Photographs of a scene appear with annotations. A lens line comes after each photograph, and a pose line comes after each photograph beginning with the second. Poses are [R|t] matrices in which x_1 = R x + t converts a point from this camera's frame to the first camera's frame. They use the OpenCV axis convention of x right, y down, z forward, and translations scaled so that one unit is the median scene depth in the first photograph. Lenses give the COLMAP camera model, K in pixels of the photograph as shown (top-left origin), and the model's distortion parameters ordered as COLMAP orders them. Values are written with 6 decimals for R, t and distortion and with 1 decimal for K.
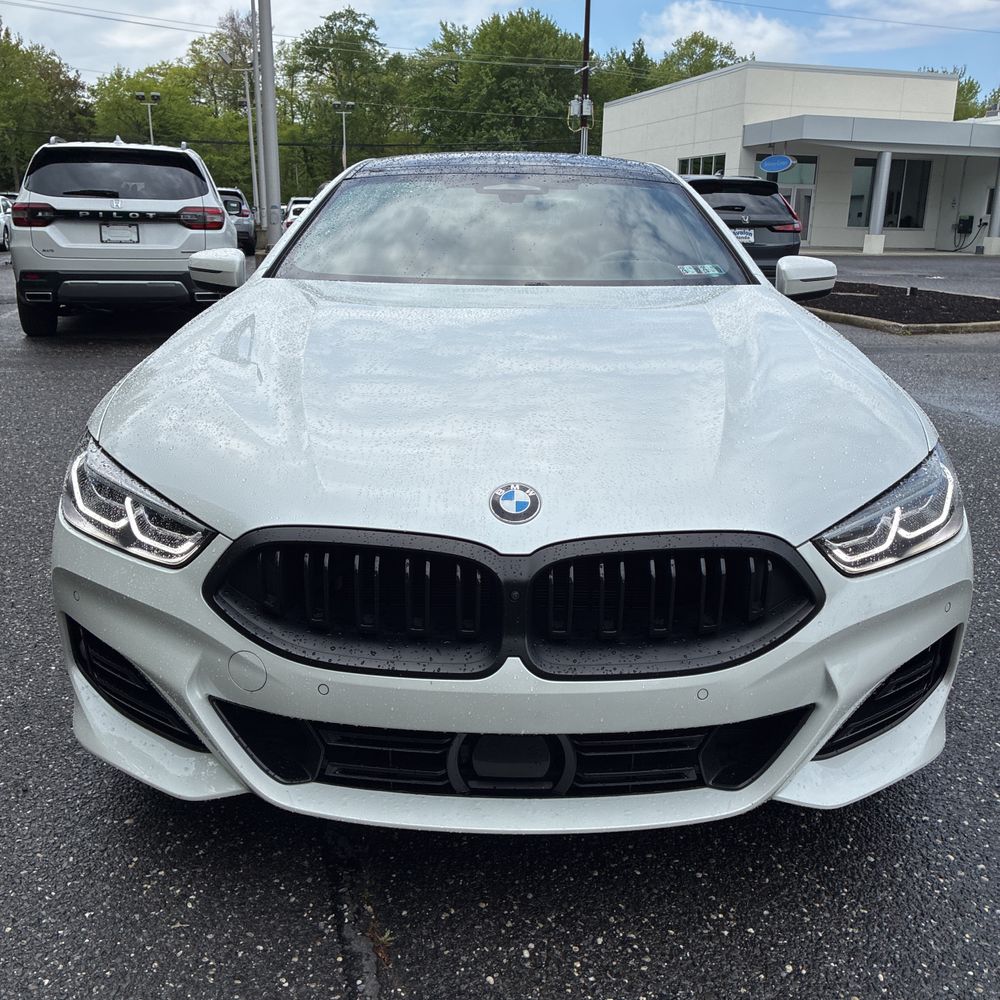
lens RADIAL K [[1014.6, 0, 492.4], [0, 1014.6, 491.1], [0, 0, 1]] dist [0.017004, -0.005231]
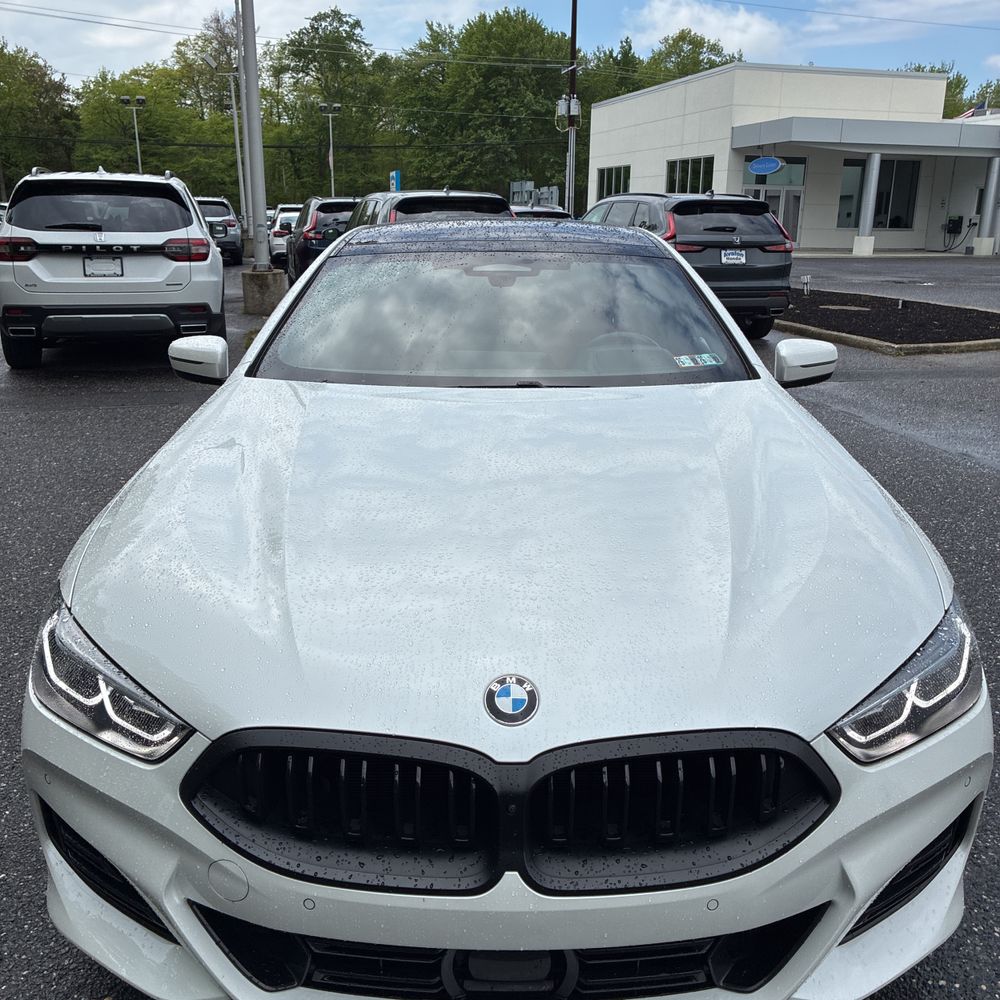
lens RADIAL K [[1014.7, 0, 485.7], [0, 1014.7, 504.2], [0, 0, 1]] dist [0.016528, -0.005252]
pose [[0.999955, -0.009107, 0.002481, -0.001882], [0.009079, 0.999900, 0.010809, -0.170977], [-0.002579, -0.010786, 0.999939, 0.058536]]
